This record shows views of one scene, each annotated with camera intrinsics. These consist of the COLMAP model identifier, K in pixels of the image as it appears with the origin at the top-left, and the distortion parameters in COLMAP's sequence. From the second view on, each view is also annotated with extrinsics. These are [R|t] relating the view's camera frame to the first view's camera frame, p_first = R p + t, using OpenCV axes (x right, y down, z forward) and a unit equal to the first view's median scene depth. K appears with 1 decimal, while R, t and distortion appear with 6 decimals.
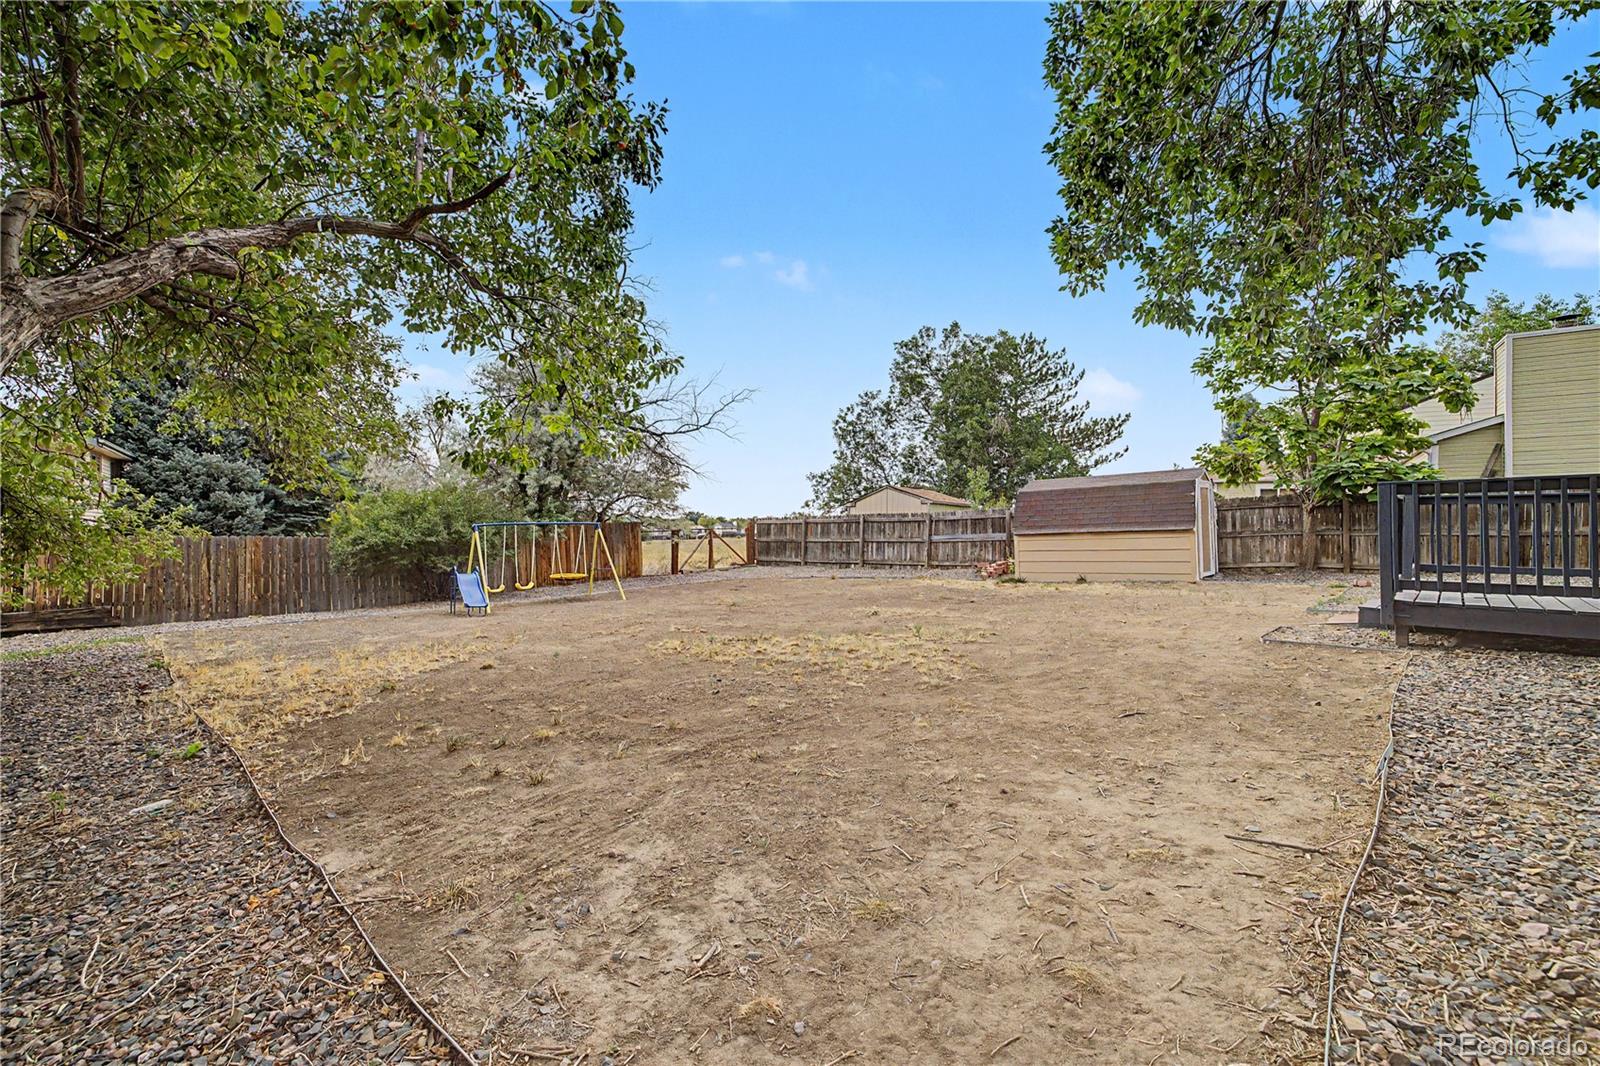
lens RADIAL K [[674.2, 0, 795.4], [0, 674.2, 534.2], [0, 0, 1]] dist [-0.001085, -0.000101]
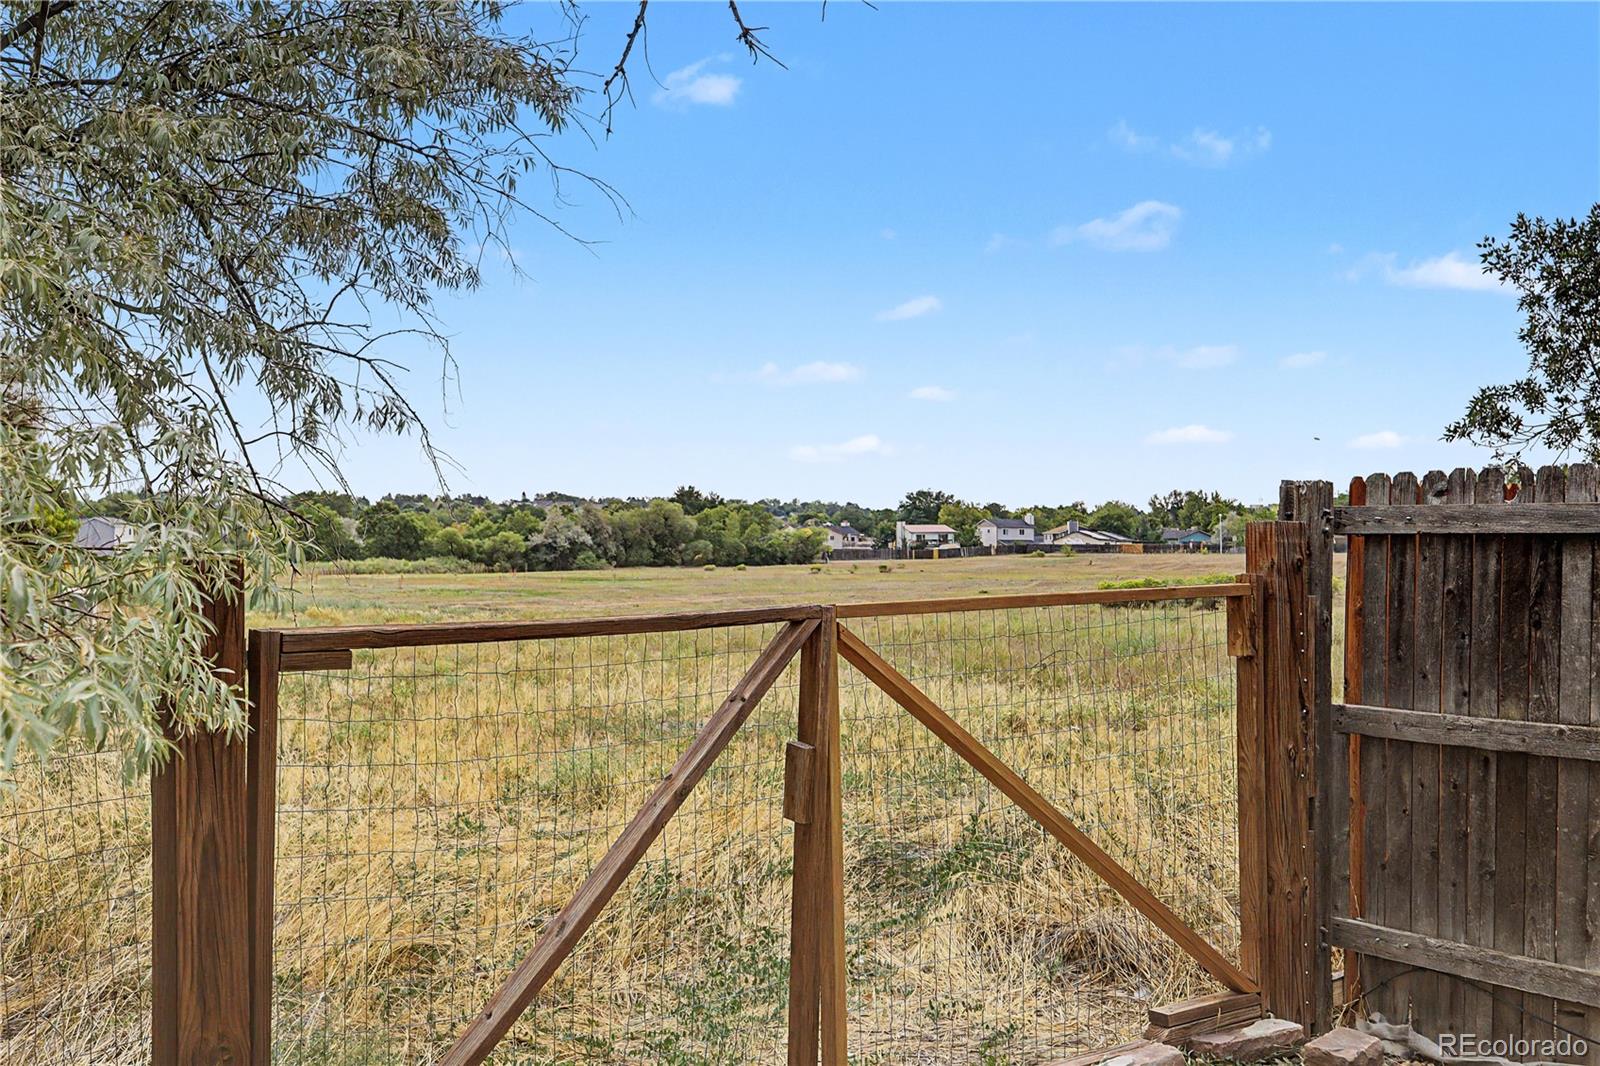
lens RADIAL K [[1564.5, 0, 801.3], [0, 1564.5, 536.9], [0, 0, 1]] dist [-0.009783, 0.000000]
pose [[0.972758, 0.008521, -0.231667, -0.081402], [-0.009686, 0.999946, -0.003891, -0.014684], [0.231621, 0.006029, 0.972787, 0.797096]]
